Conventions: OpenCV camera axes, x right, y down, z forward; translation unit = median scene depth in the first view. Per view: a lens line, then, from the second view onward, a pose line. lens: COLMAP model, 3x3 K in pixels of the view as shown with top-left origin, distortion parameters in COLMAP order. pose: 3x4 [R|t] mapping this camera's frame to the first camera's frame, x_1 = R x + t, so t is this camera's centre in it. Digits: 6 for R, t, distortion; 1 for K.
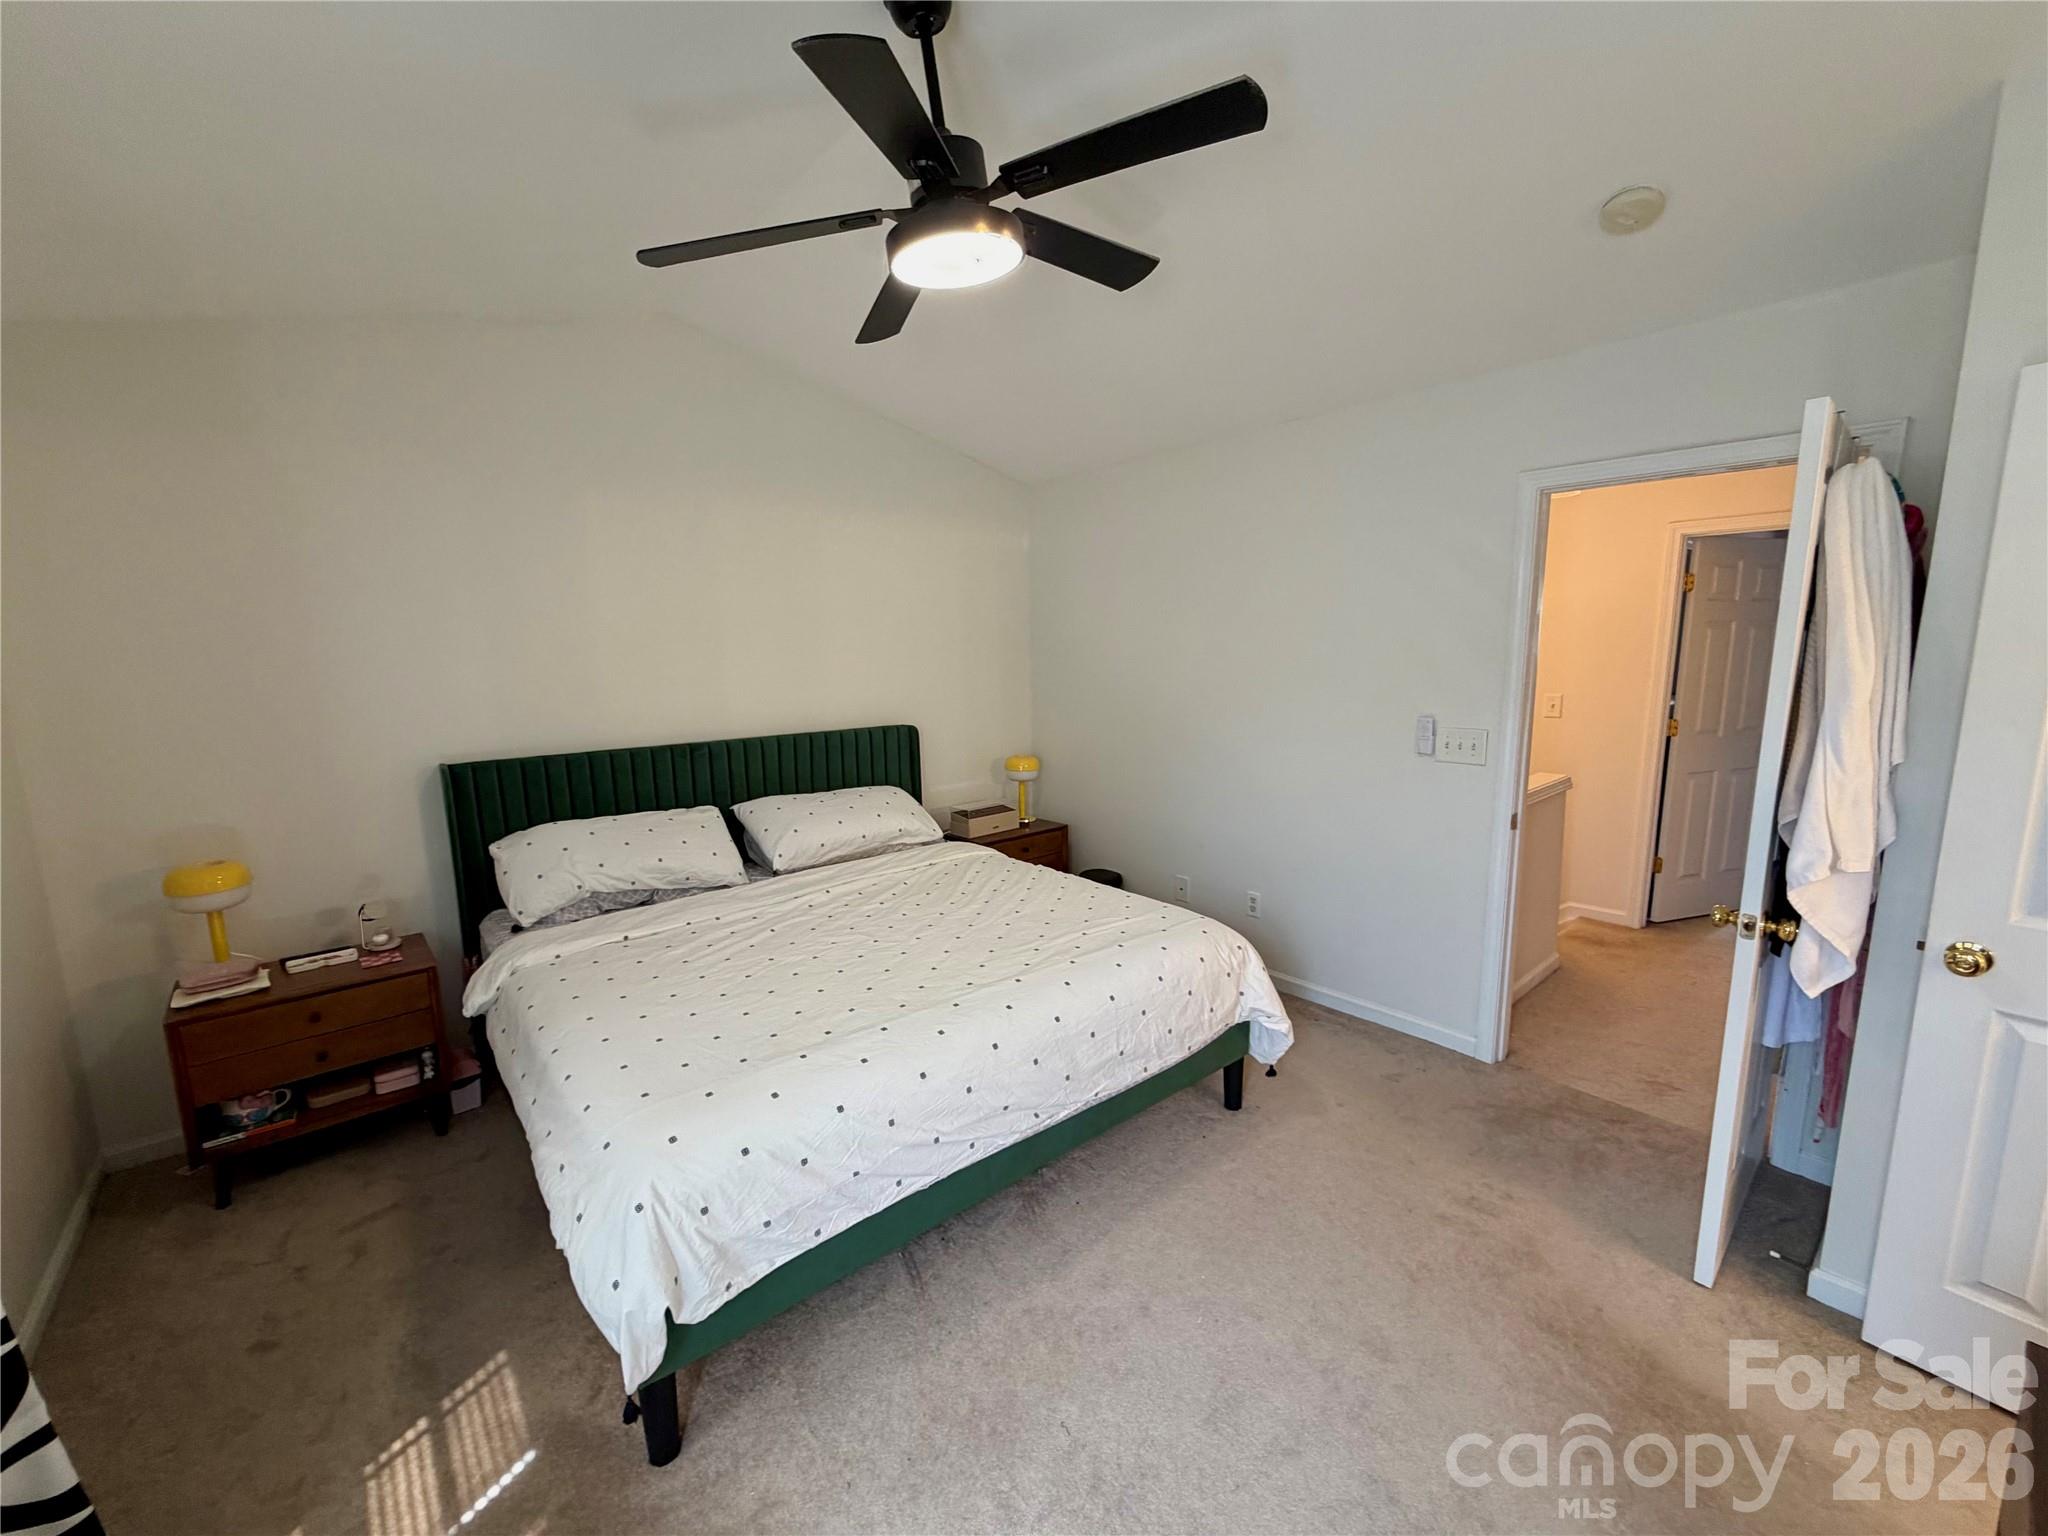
lens RADIAL K [[818.0, 0, 1018.7], [0, 818.0, 767.7], [0, 0, 1]] dist [-0.001013, 0.000427]
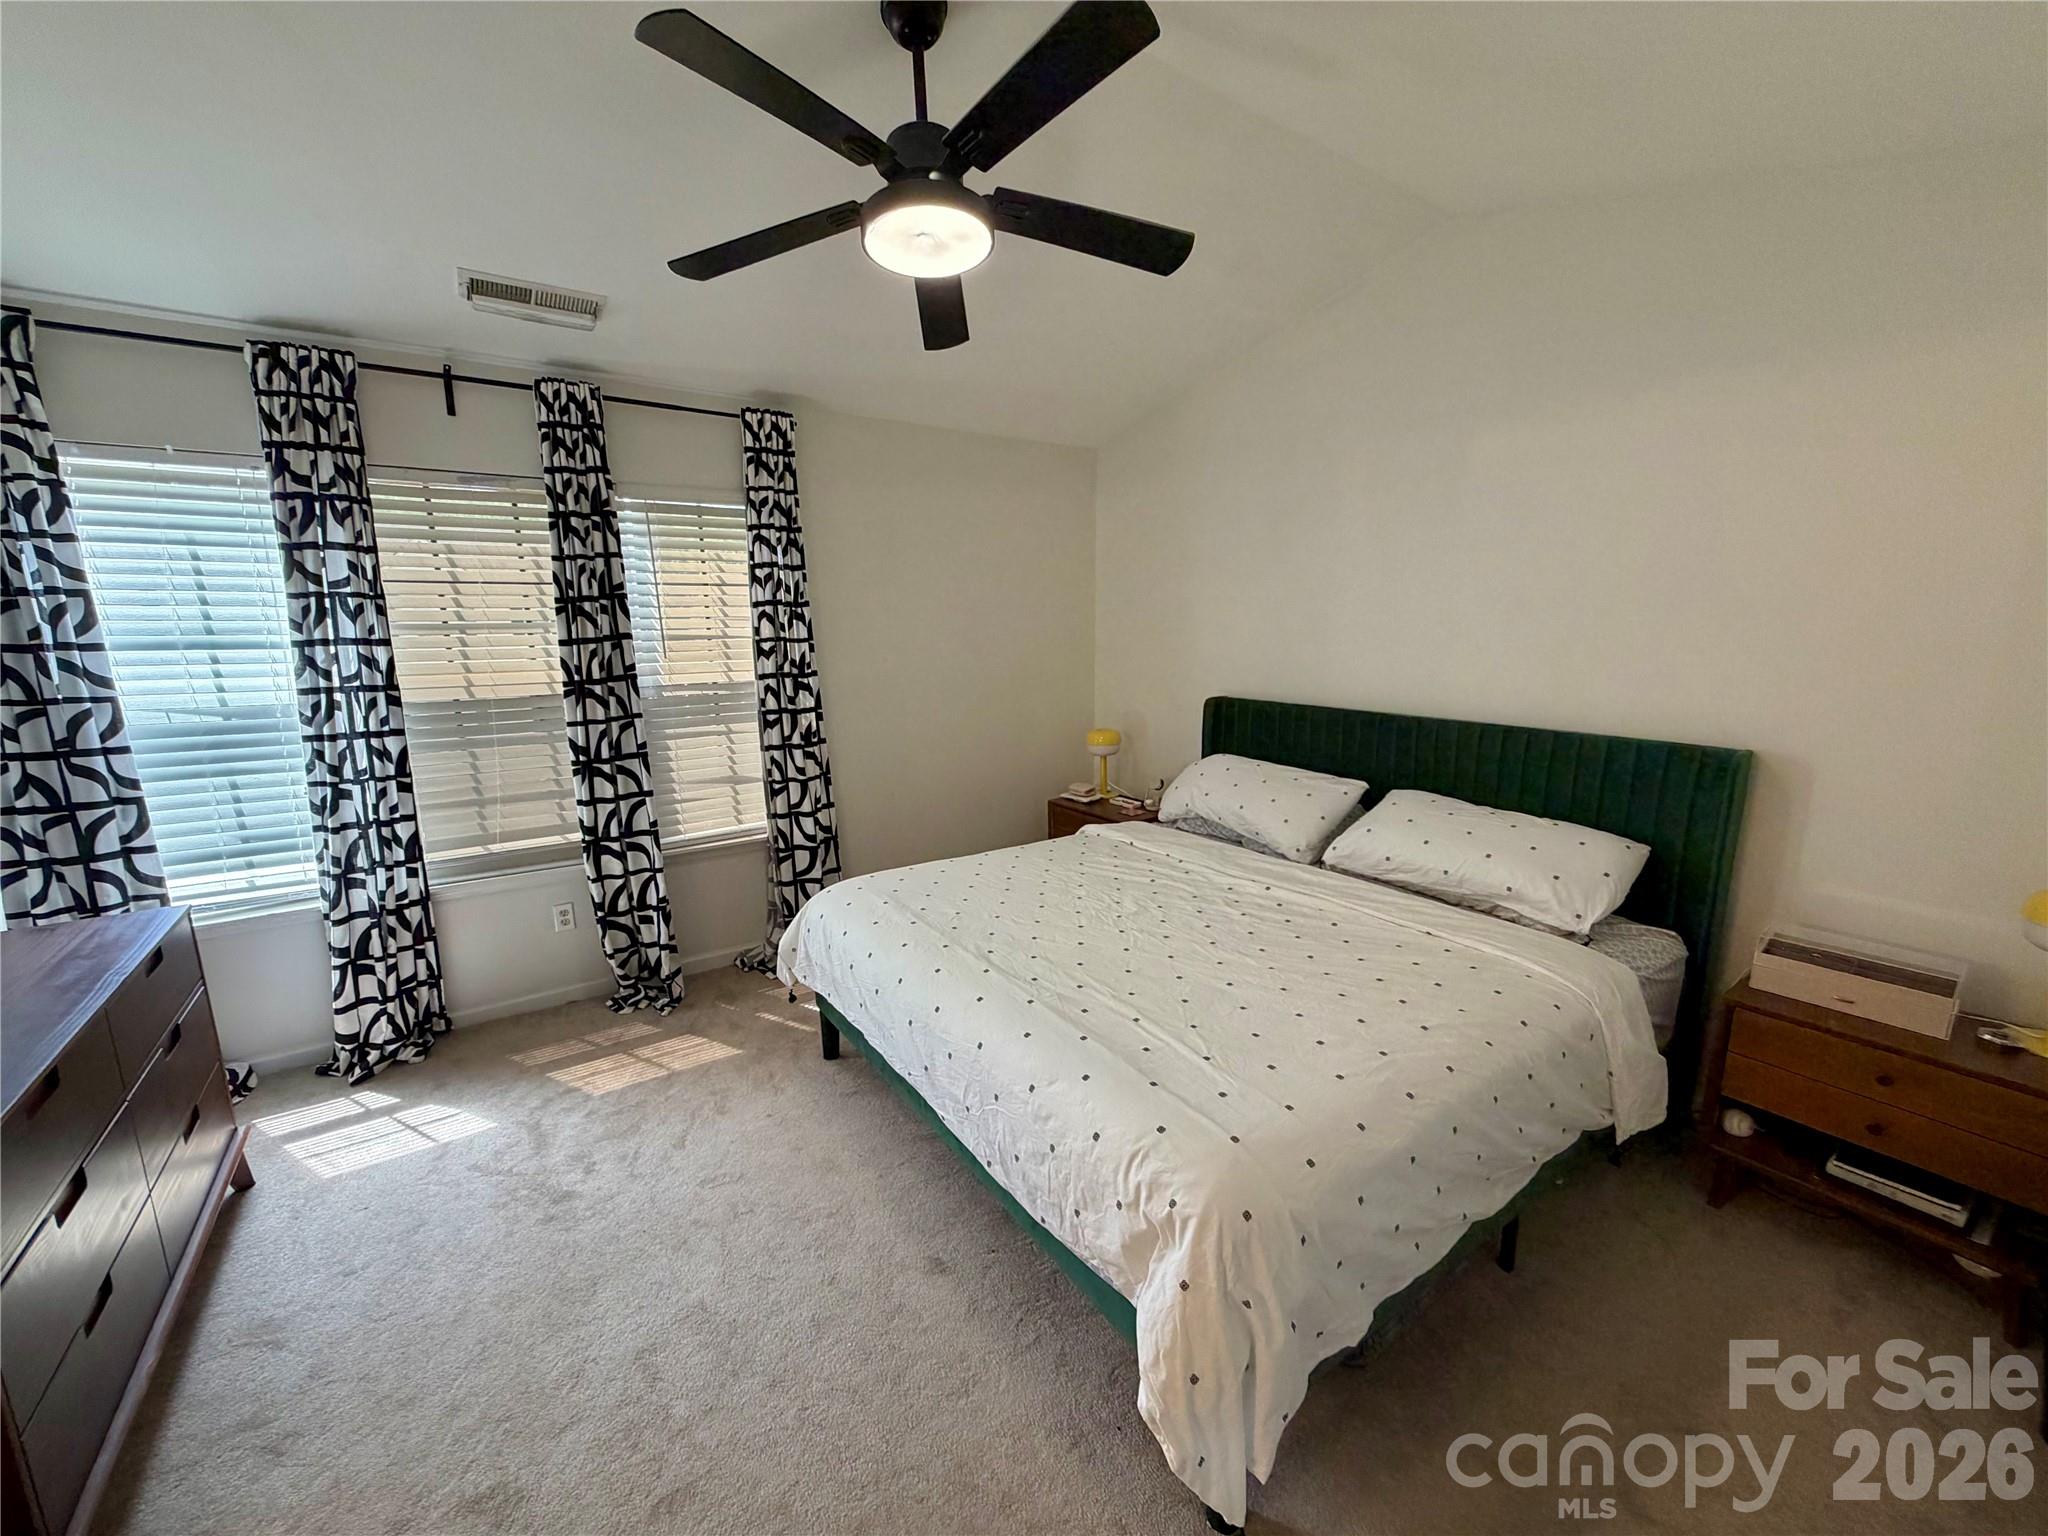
lens RADIAL K [[818.0, 0, 1018.1], [0, 818.0, 775.9], [0, 0, 1]] dist [-0.001013, 0.000427]
pose [[-0.118501, 0.205585, -0.971438, 0.627538], [-0.135875, 0.965771, 0.220961, -0.123991], [0.983613, 0.158178, -0.086511, 0.781575]]
